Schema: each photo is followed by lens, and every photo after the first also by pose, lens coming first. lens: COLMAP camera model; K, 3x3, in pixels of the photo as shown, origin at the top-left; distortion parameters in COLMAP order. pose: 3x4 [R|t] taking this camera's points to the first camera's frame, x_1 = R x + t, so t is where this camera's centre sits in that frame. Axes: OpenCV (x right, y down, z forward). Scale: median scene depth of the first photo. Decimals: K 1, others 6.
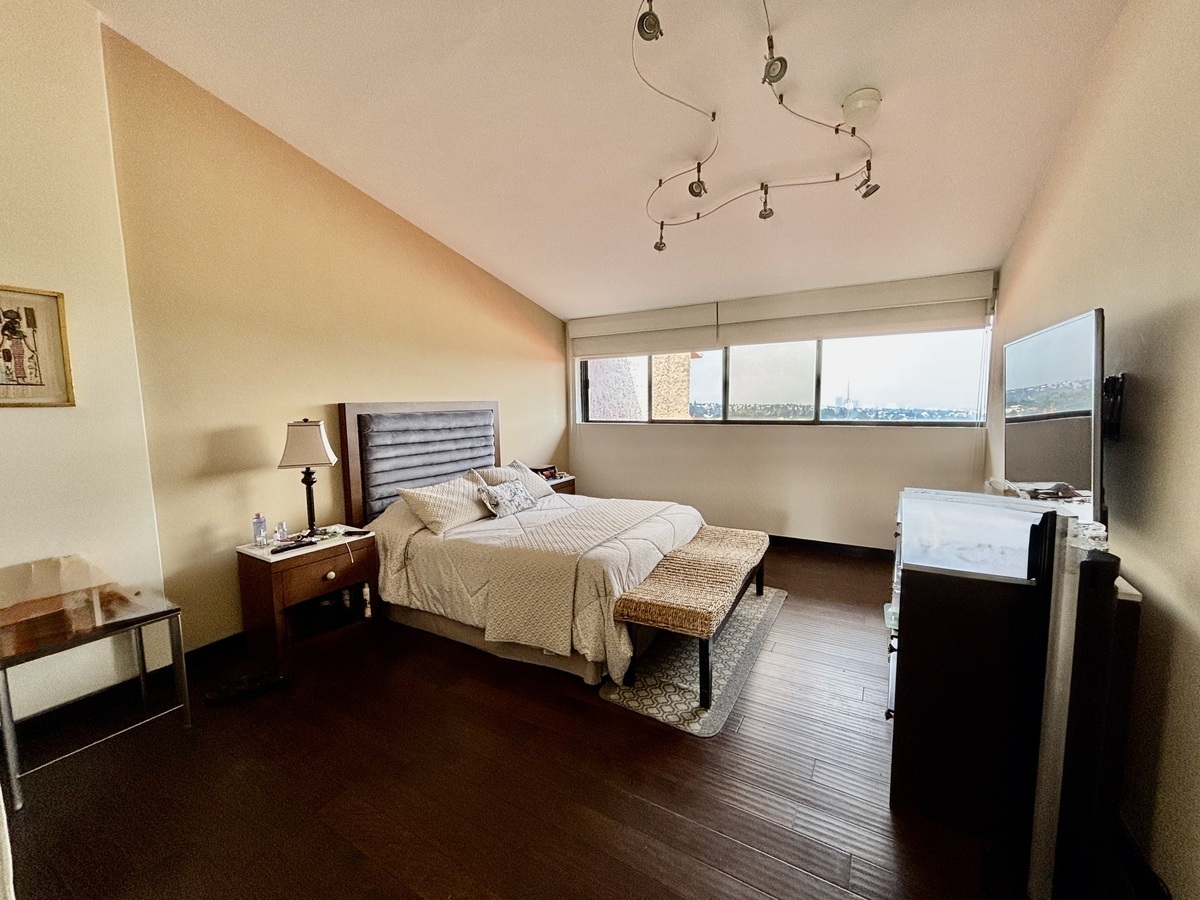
lens RADIAL K [[485.0, 0, 604.1], [0, 485.0, 449.1], [0, 0, 1]] dist [0.003204, -0.001532]
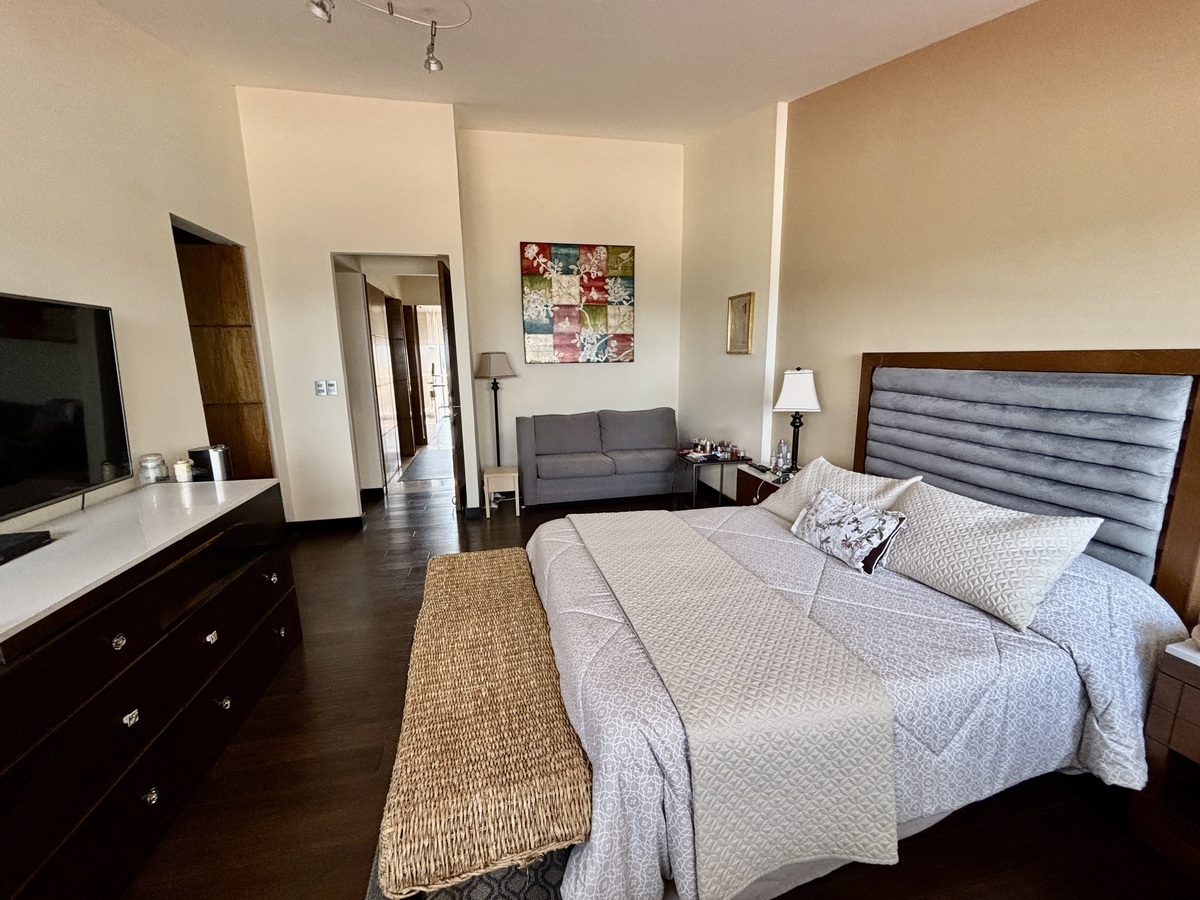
lens RADIAL K [[485.0, 0, 596.8], [0, 485.0, 448.5], [0, 0, 1]] dist [0.003204, -0.001532]
pose [[-0.737555, 0.152214, -0.657909, 0.358187], [-0.038239, 0.963288, 0.265734, -0.121949], [0.674204, 0.221151, -0.704657, 1.126809]]
